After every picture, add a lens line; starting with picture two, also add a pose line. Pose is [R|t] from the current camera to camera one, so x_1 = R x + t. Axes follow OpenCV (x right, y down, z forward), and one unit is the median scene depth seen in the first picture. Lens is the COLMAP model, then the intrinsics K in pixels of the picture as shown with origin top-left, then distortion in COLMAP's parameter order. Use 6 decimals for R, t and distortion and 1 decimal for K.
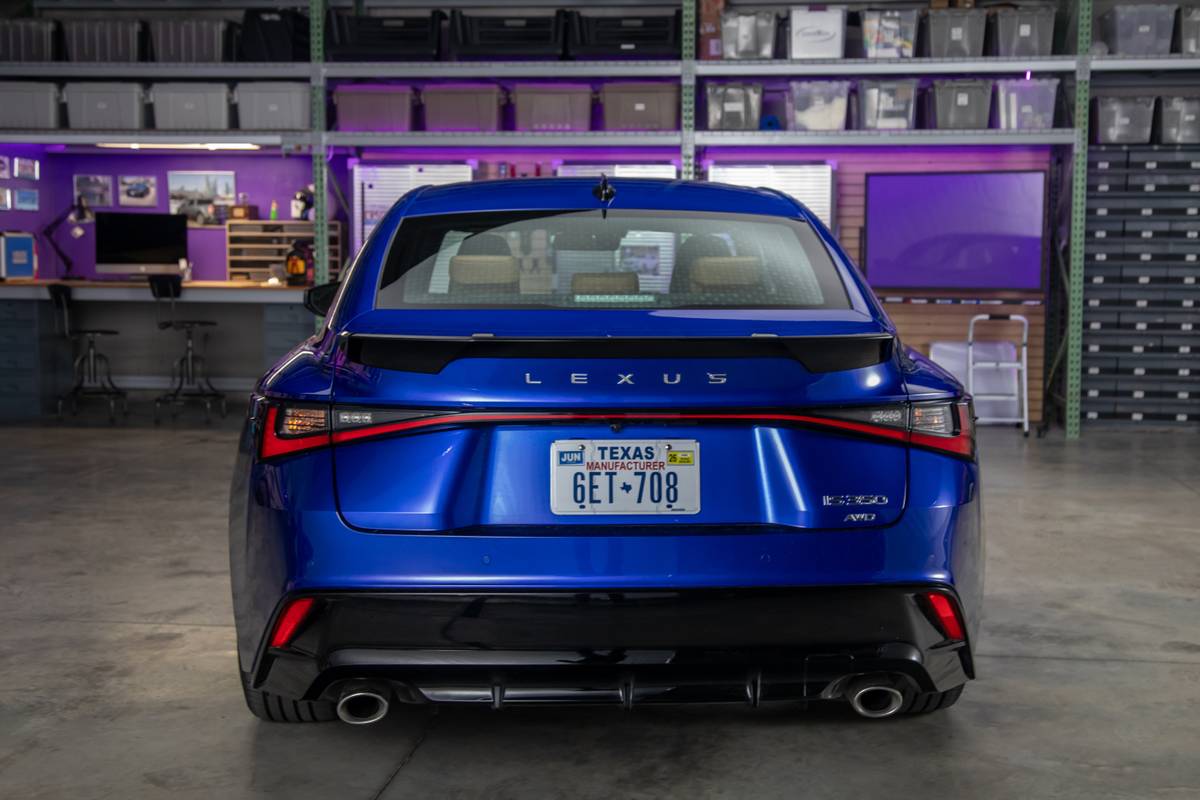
lens RADIAL K [[1565.3, 0, 618.2], [0, 1565.3, 405.8], [0, 0, 1]] dist [0.147575, 0.041491]
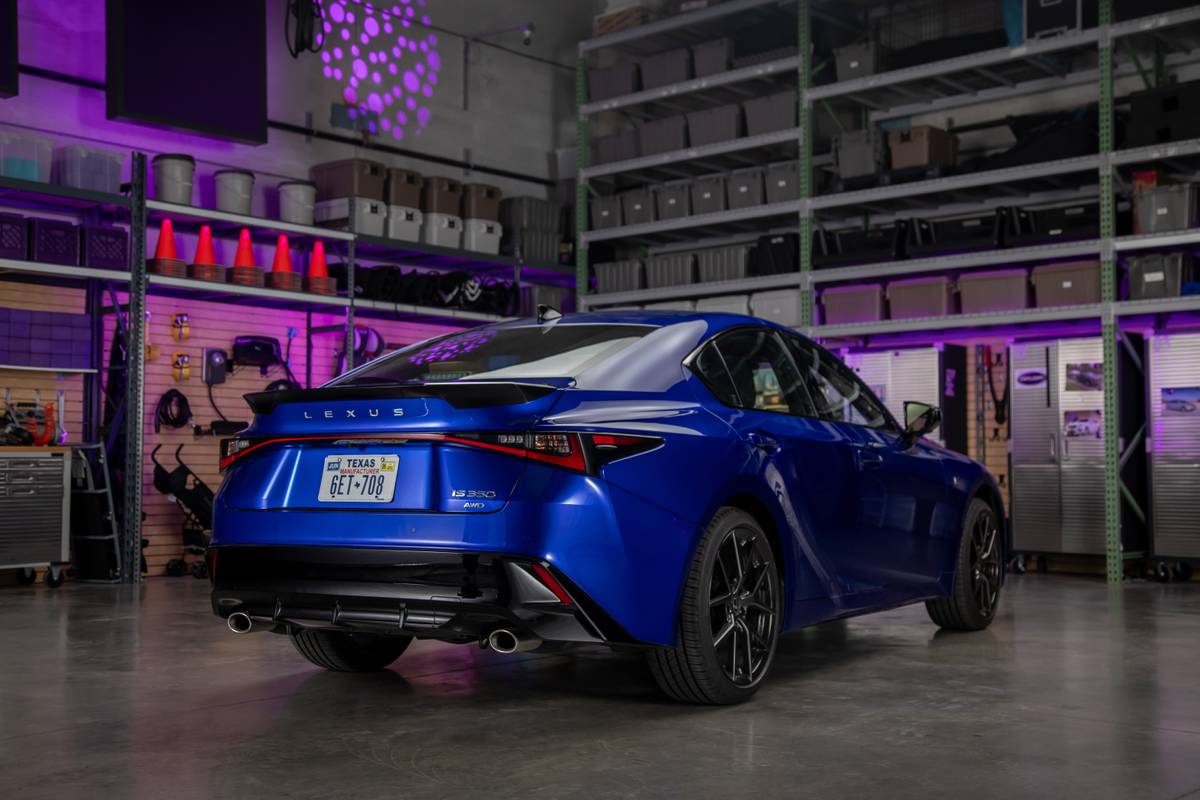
lens RADIAL K [[1546.2, 0, 600.0], [0, 1546.2, 400.0], [0, 0, 1]] dist [0.158231, 0.027539]
pose [[0.816925, -0.032480, -0.575828, 1.087123], [-0.058800, 0.988520, -0.139178, 0.168319], [0.573738, 0.147557, 0.805637, -0.117525]]
